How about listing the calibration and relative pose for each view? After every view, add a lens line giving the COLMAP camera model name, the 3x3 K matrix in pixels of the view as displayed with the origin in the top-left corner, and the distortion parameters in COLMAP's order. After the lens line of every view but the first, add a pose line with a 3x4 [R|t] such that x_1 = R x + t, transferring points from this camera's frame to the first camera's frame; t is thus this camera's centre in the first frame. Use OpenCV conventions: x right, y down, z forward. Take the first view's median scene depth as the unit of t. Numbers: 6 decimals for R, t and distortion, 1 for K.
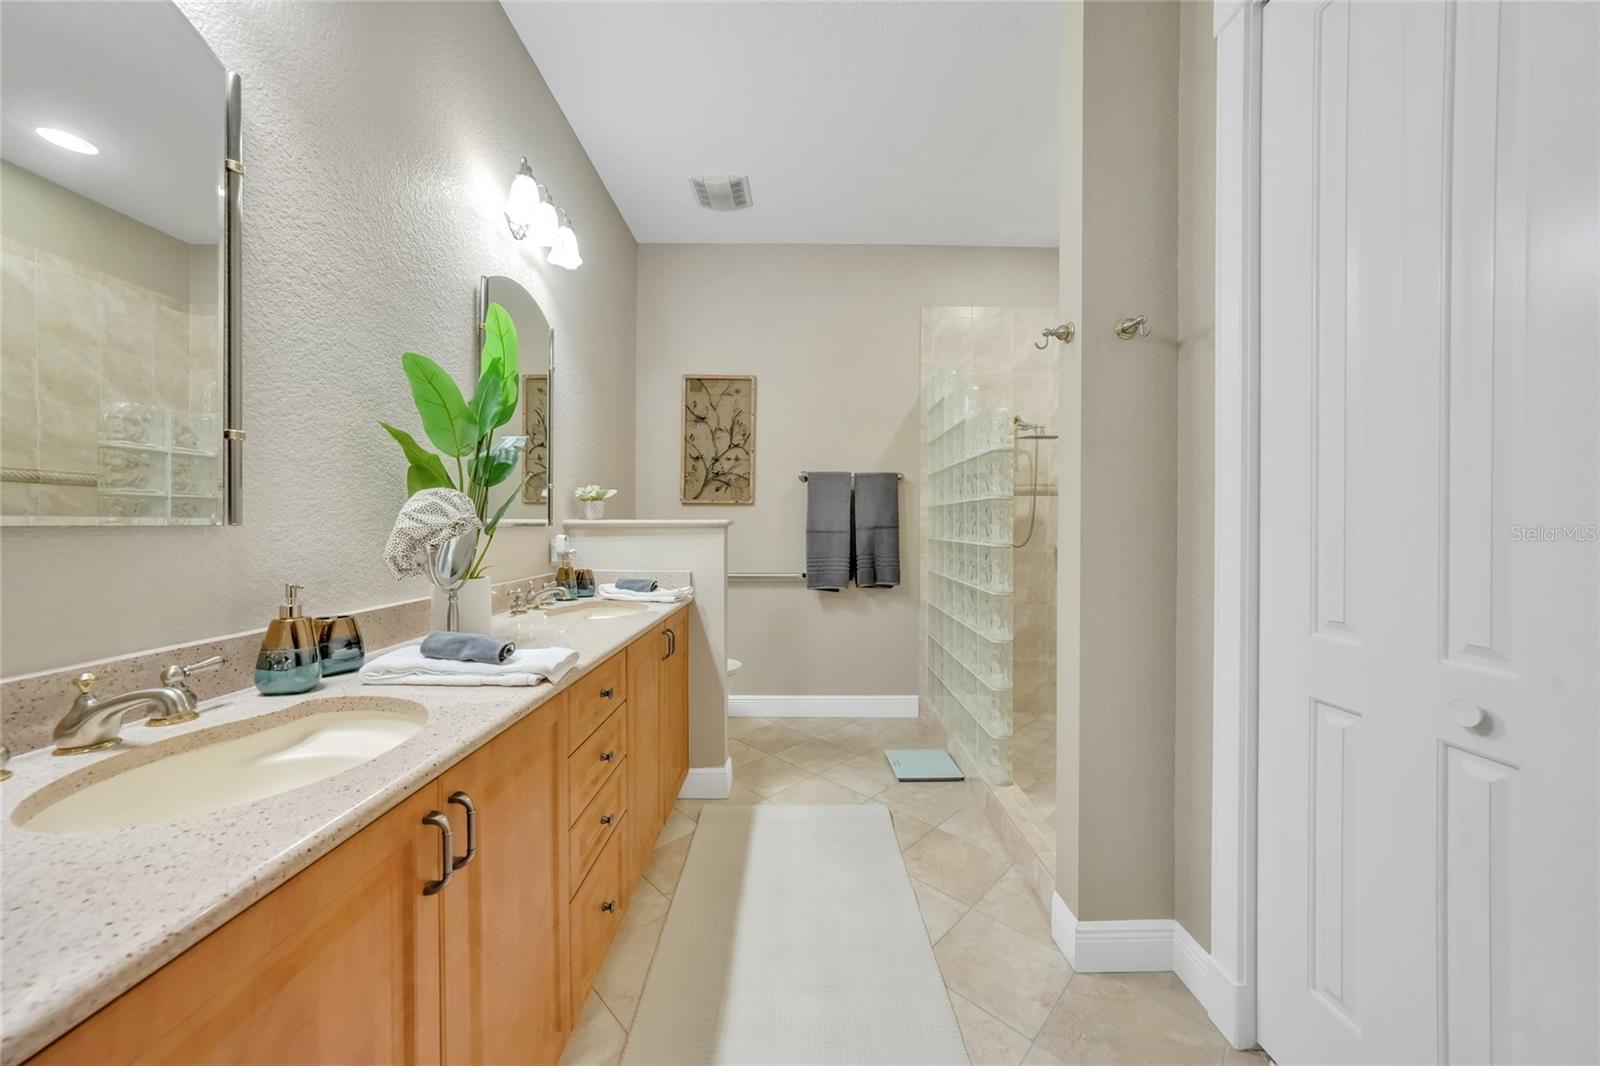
lens RADIAL K [[552.2, 0, 802.5], [0, 552.2, 529.9], [0, 0, 1]] dist [-0.017652, 0.003448]
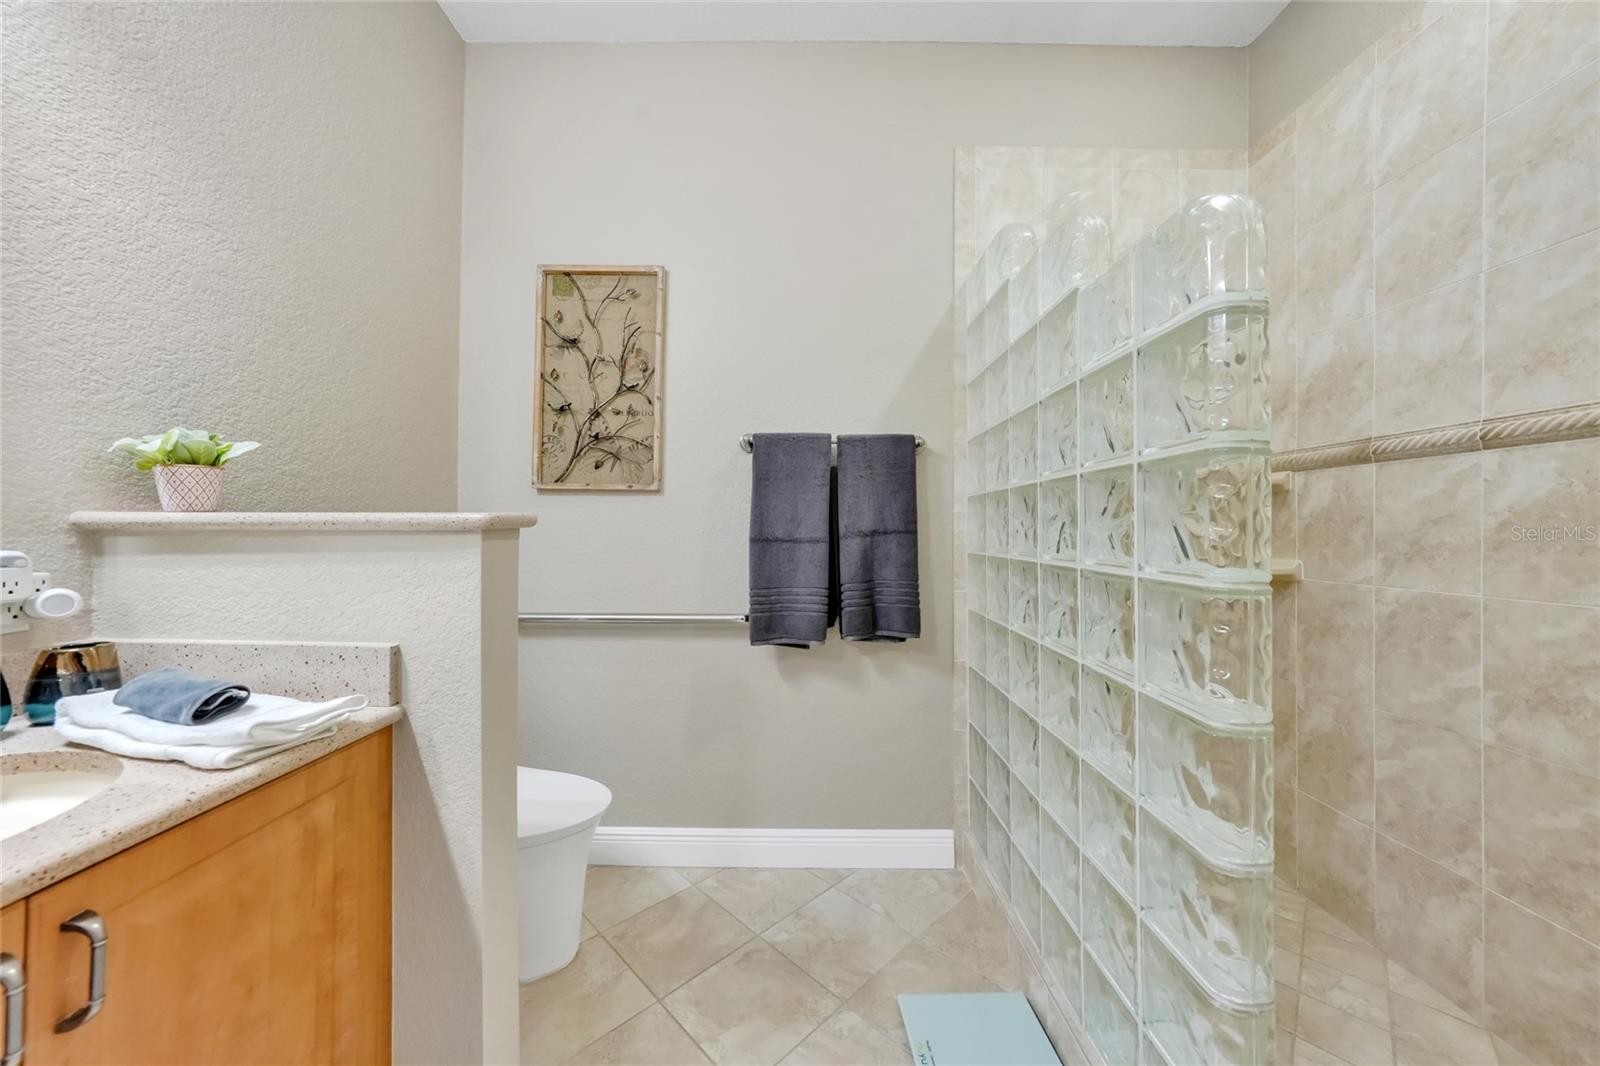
lens RADIAL K [[552.2, 0, 787.9], [0, 552.2, 521.3], [0, 0, 1]] dist [-0.017652, 0.003448]
pose [[0.999665, 0.000933, -0.025874, 0.075835], [-0.001596, 0.999671, -0.025588, -0.001306], [0.025842, 0.025621, 0.999338, 0.577332]]
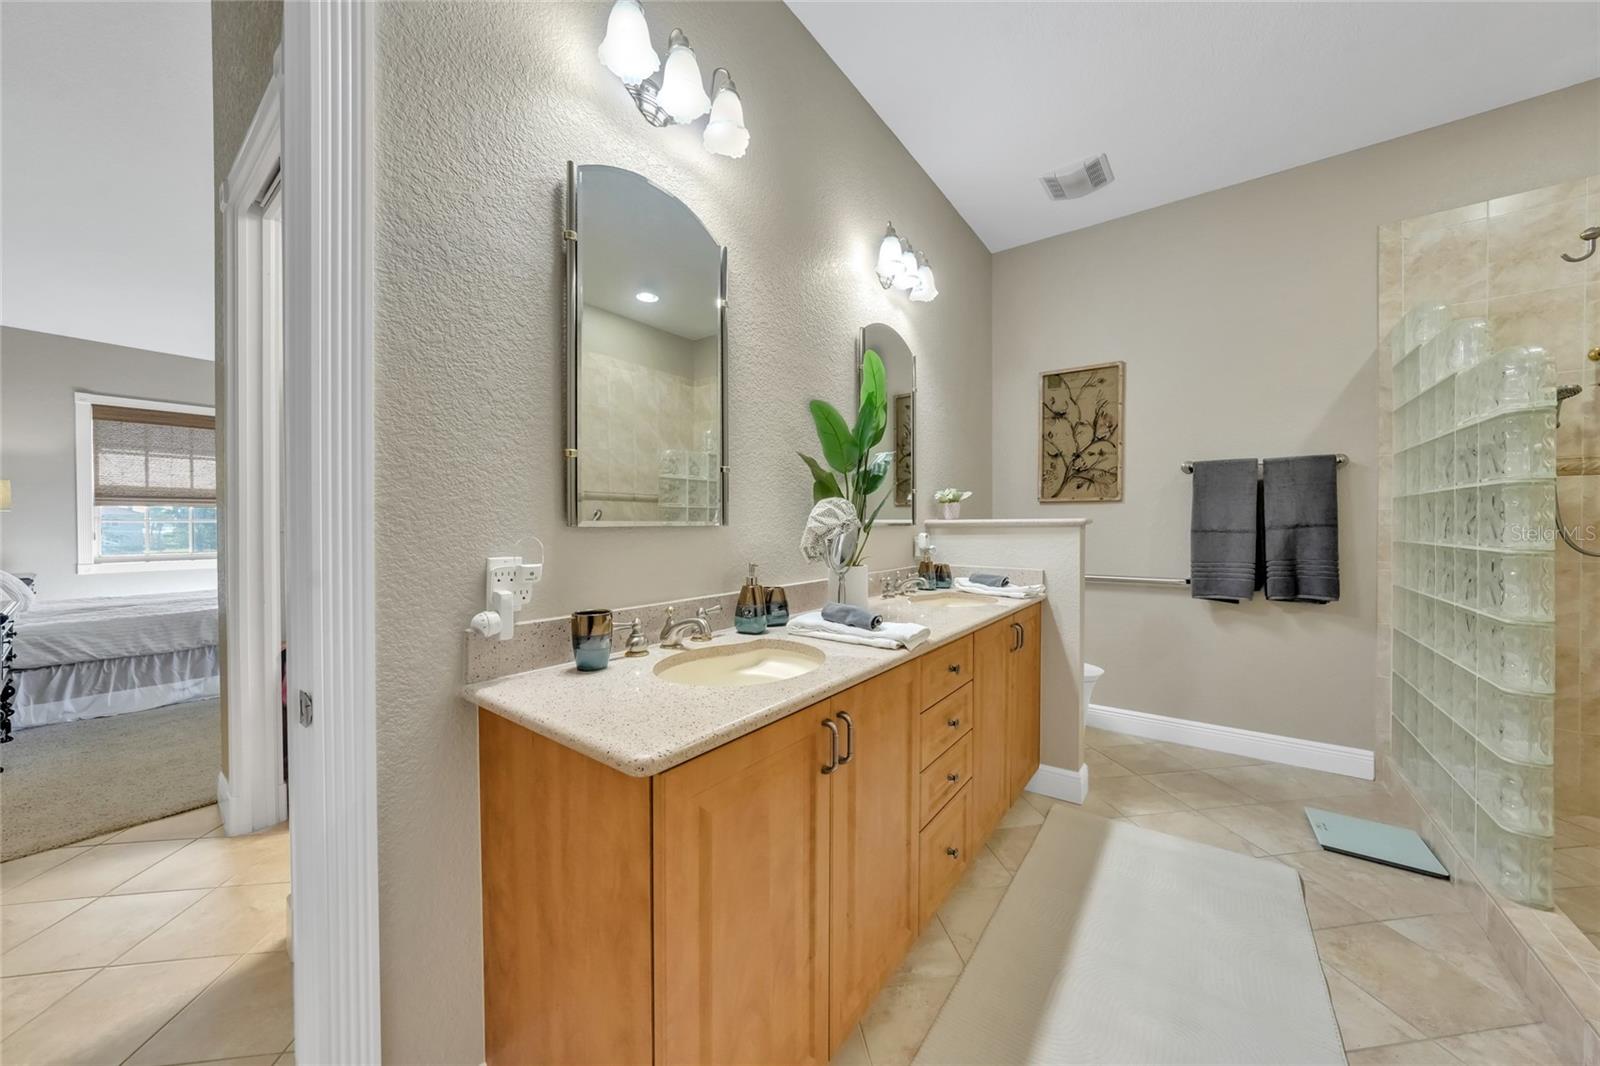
lens RADIAL K [[552.2, 0, 798.1], [0, 552.2, 529.3], [0, 0, 1]] dist [-0.017652, 0.003448]
pose [[0.795649, 0.000650, -0.605758, 0.047415], [-0.000297, 1.000000, 0.000683, 0.000278], [0.605758, -0.000364, 0.795649, -0.068338]]
